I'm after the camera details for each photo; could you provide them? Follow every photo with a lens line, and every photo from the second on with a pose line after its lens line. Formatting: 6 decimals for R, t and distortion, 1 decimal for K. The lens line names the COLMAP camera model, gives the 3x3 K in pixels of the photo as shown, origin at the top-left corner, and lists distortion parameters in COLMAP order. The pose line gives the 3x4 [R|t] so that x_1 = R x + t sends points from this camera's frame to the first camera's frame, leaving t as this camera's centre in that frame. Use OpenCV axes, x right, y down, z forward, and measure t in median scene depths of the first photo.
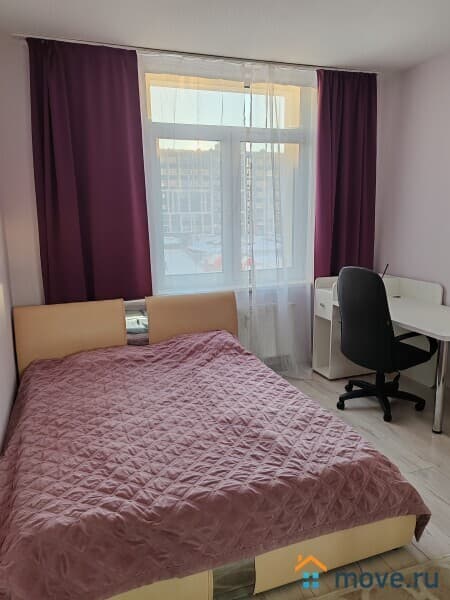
lens RADIAL K [[456.8, 0, 225.4], [0, 456.8, 303.3], [0, 0, 1]] dist [0.036167, -0.020598]
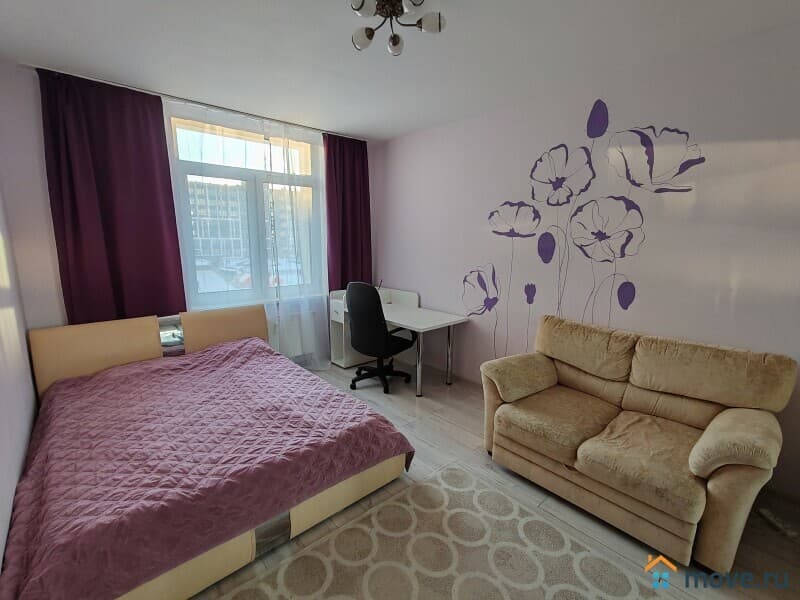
lens RADIAL K [[362.5, 0, 399.2], [0, 362.5, 304.6], [0, 0, 1]] dist [-0.001007, 0.002504]
pose [[0.929413, -0.044678, 0.366326, 0.002221], [0.052015, 0.998594, -0.010180, 0.004700], [-0.365357, 0.028516, 0.930431, -0.037278]]
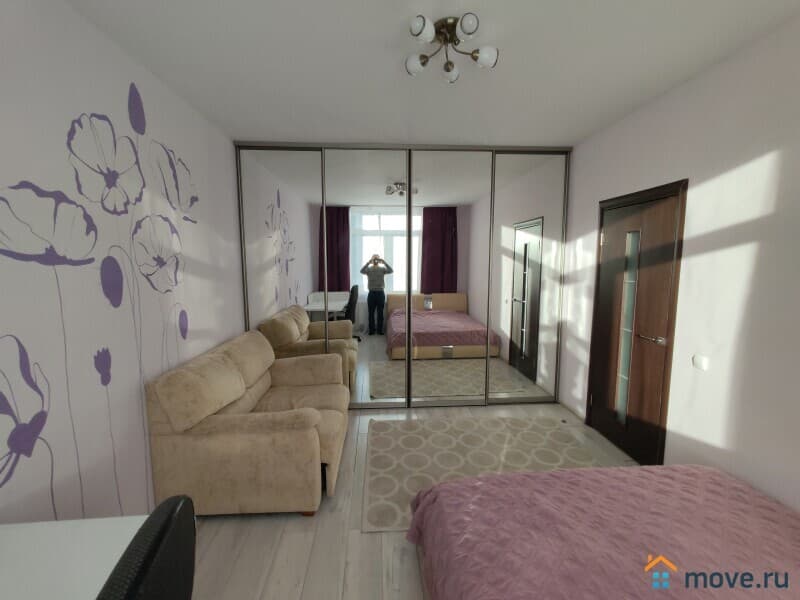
lens RADIAL K [[362.5, 0, 398.4], [0, 362.5, 303.9], [0, 0, 1]] dist [-0.001007, 0.002504]
pose [[-0.955859, -0.012977, 0.293539, 0.133928], [0.079813, 0.949994, 0.301895, -0.257842], [-0.282778, 0.311998, -0.907025, 1.201027]]
